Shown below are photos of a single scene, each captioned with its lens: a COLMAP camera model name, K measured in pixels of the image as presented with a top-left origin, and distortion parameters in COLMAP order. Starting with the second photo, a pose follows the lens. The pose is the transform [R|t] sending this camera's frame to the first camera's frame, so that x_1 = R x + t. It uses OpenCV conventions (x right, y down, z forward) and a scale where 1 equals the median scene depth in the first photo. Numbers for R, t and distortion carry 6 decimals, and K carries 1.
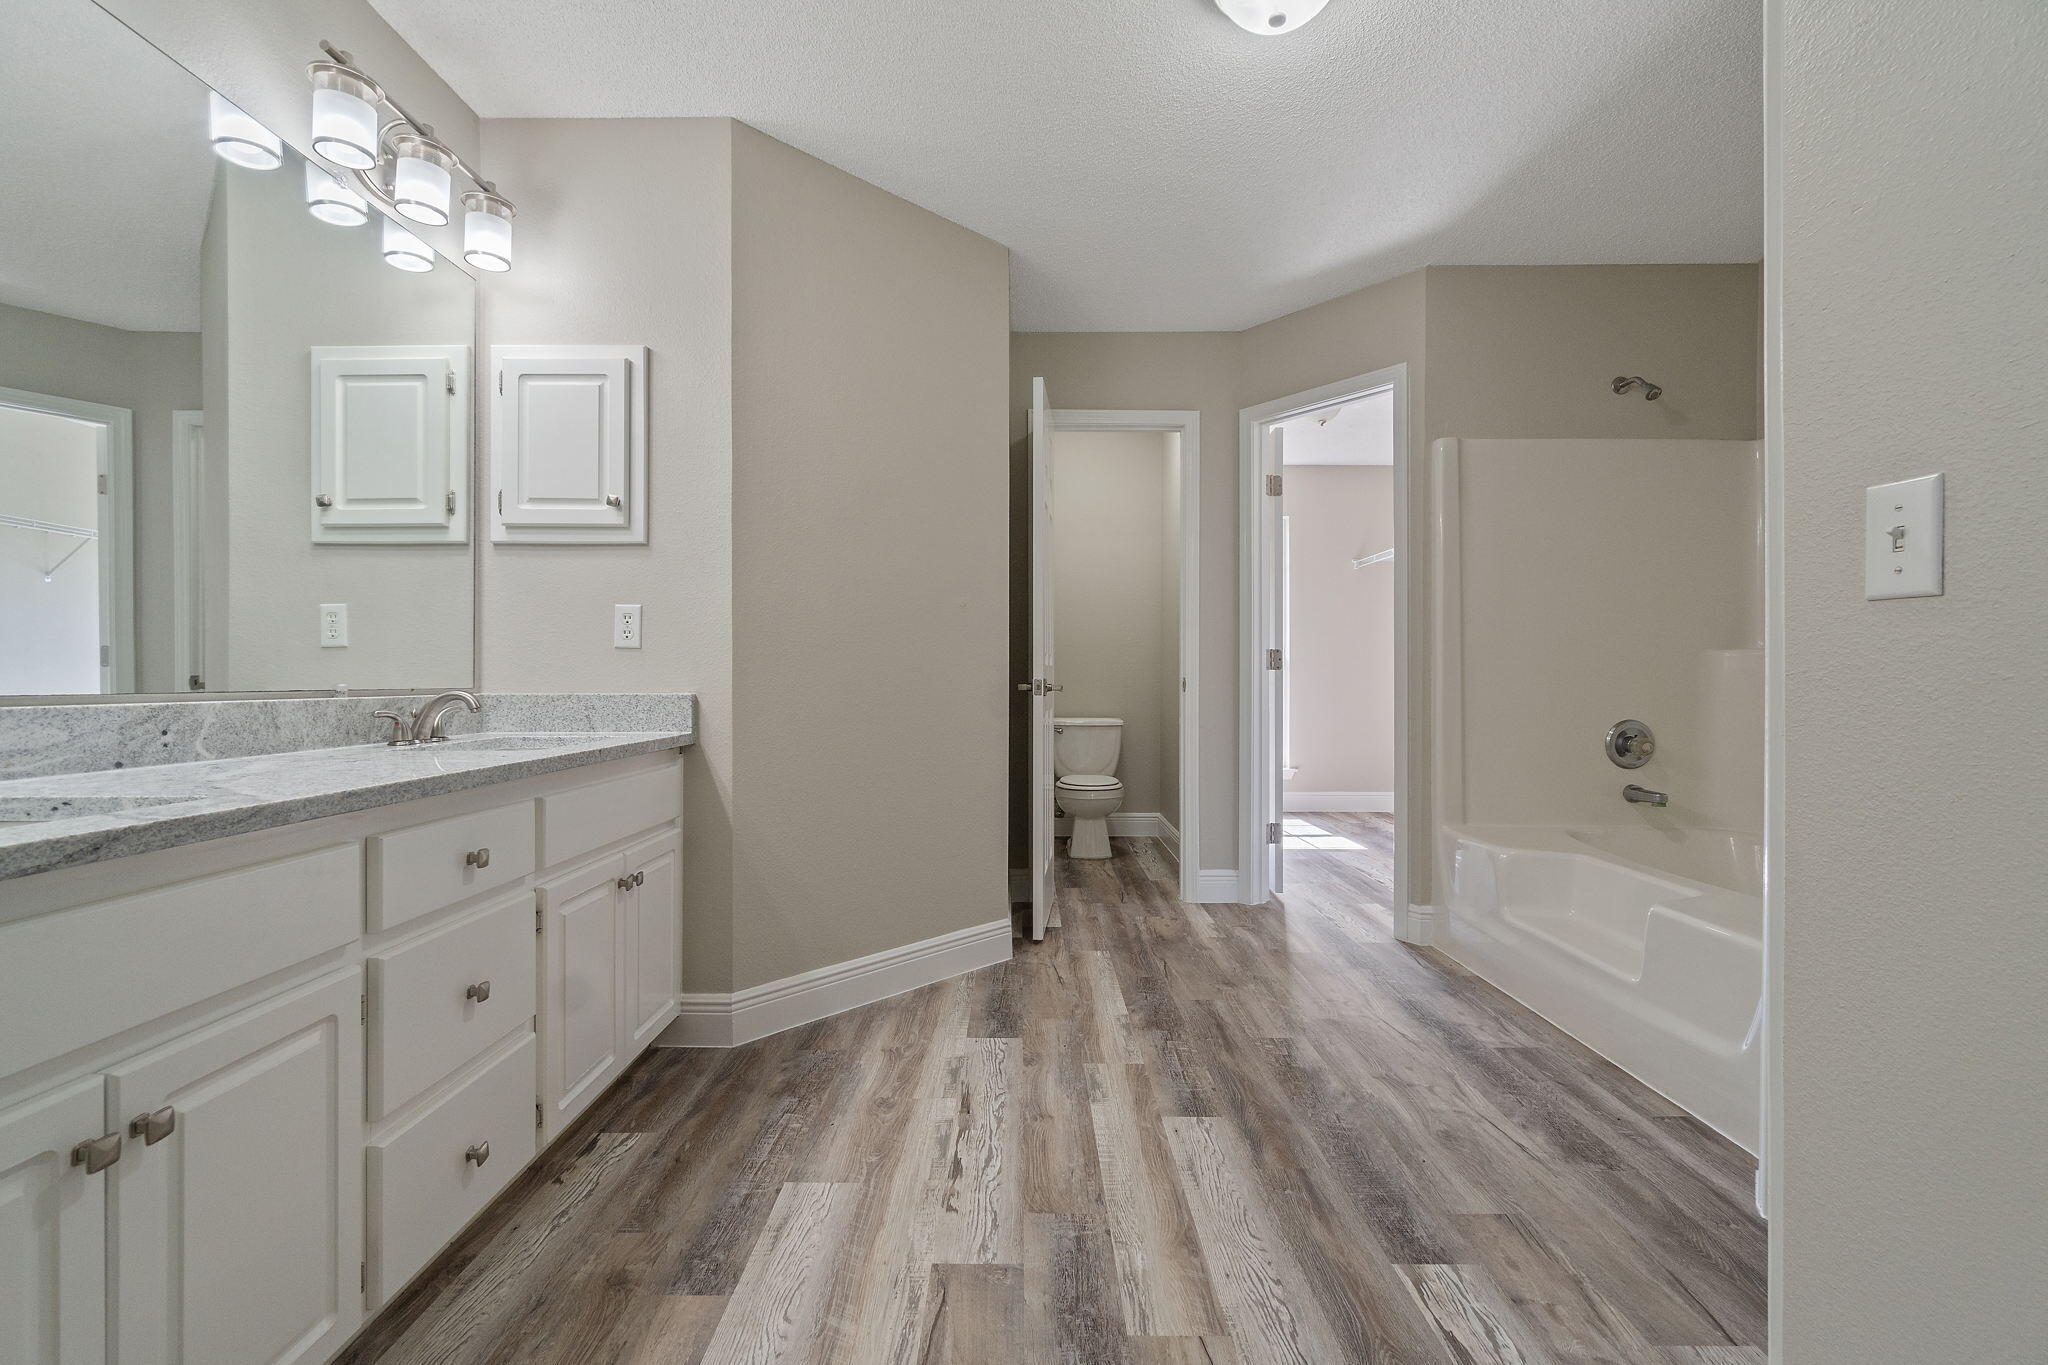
lens RADIAL K [[882.5, 0, 1018.0], [0, 882.5, 688.0], [0, 0, 1]] dist [-0.002465, 0.000265]
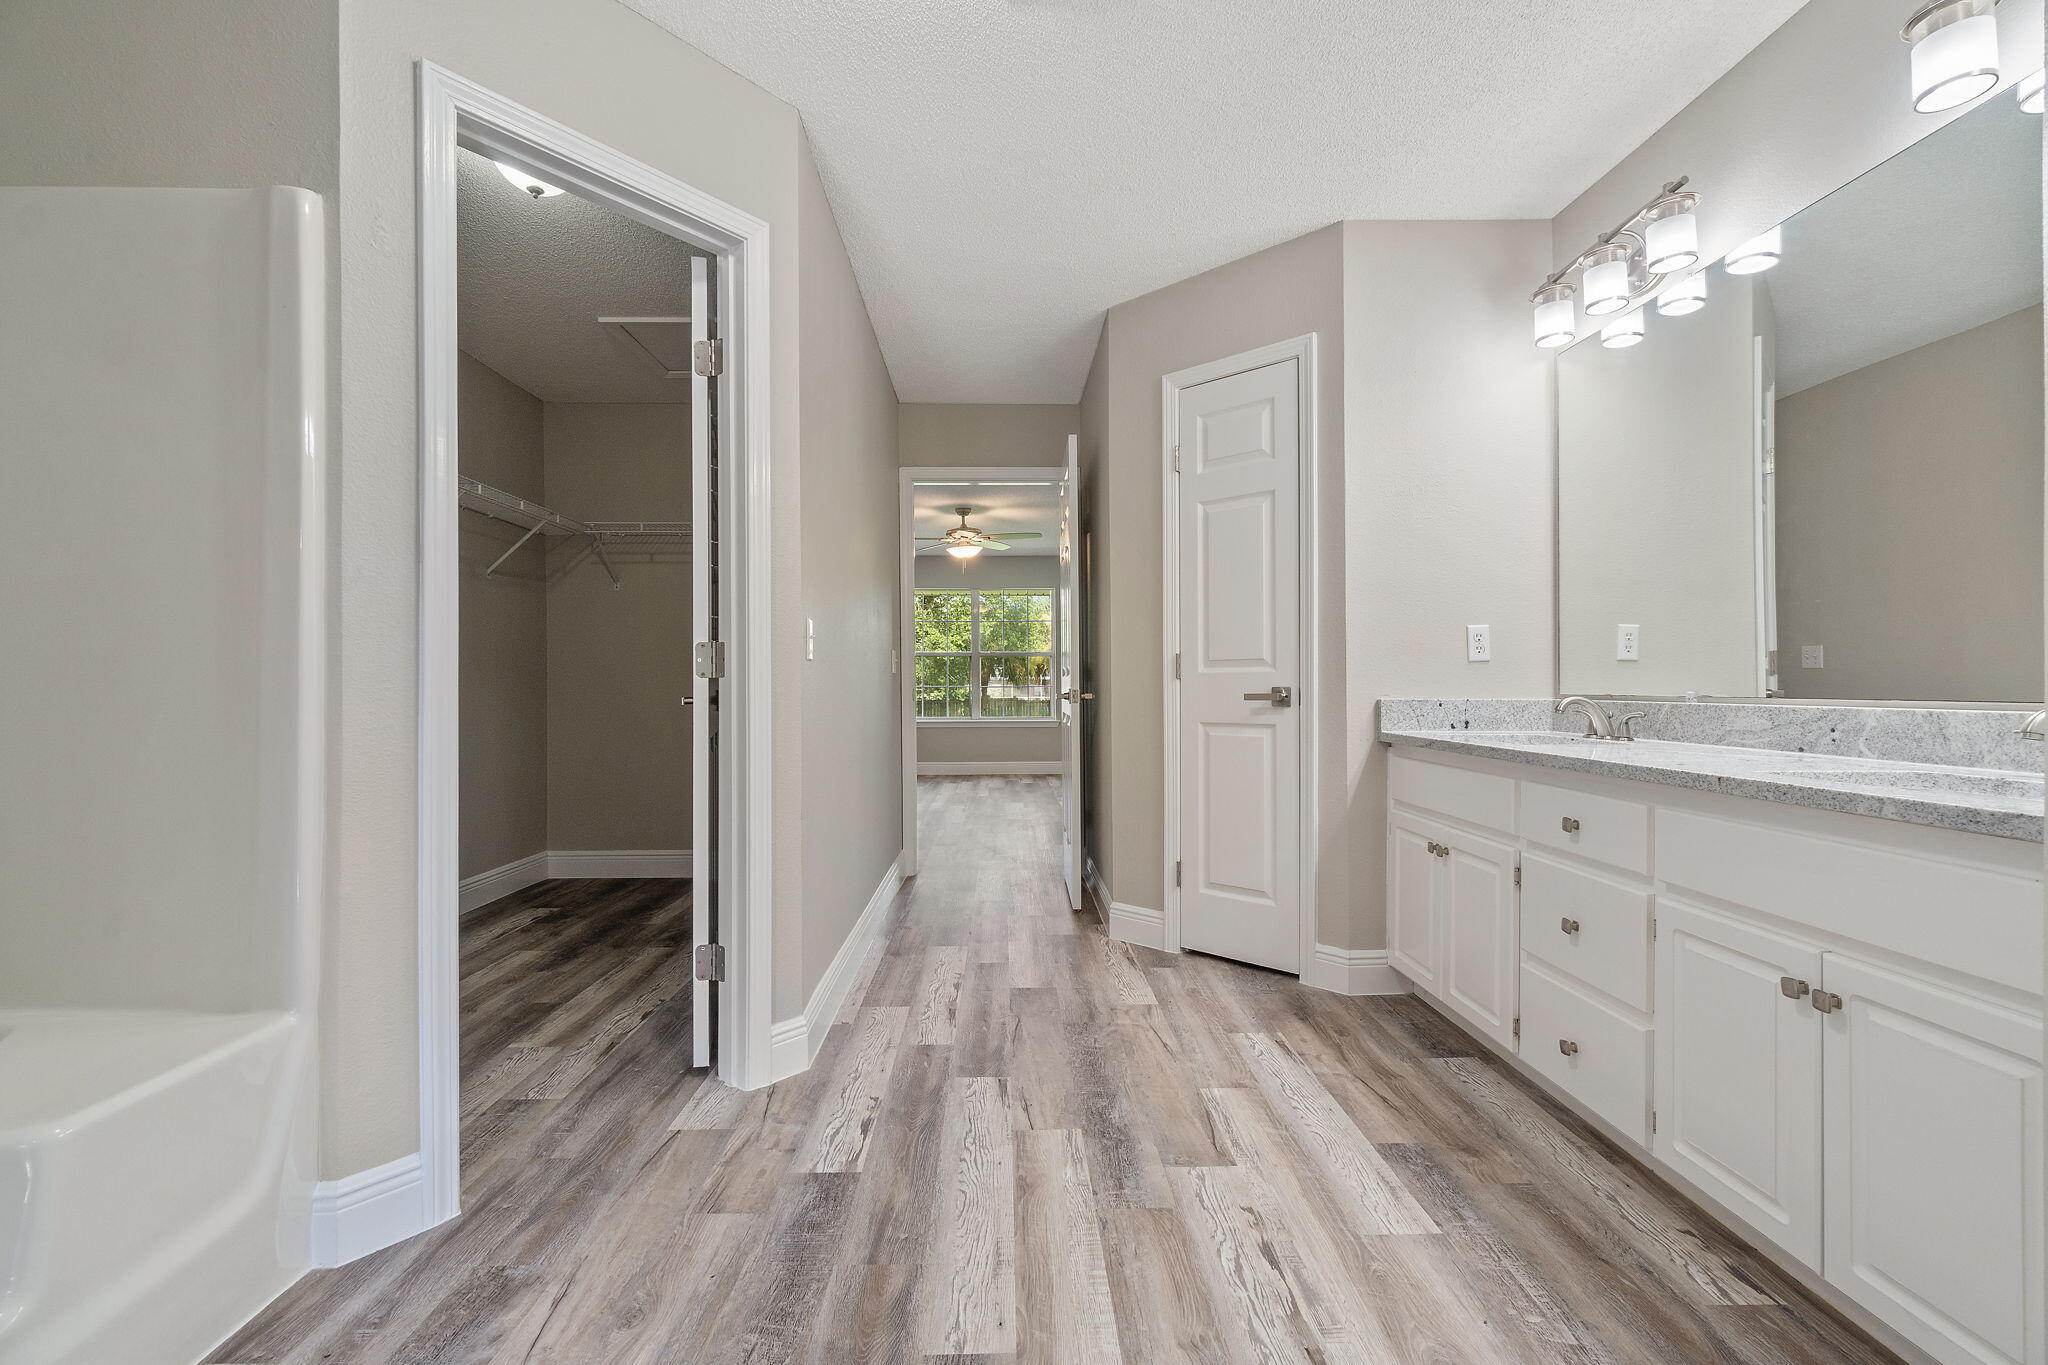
lens RADIAL K [[882.5, 0, 1018.0], [0, 882.5, 688.0], [0, 0, 1]] dist [-0.002465, 0.000265]
pose [[-0.999799, 0.002054, -0.019934, 0.215639], [0.001740, 0.999874, 0.015753, -0.029902], [0.019964, 0.015715, -0.999677, 2.062815]]
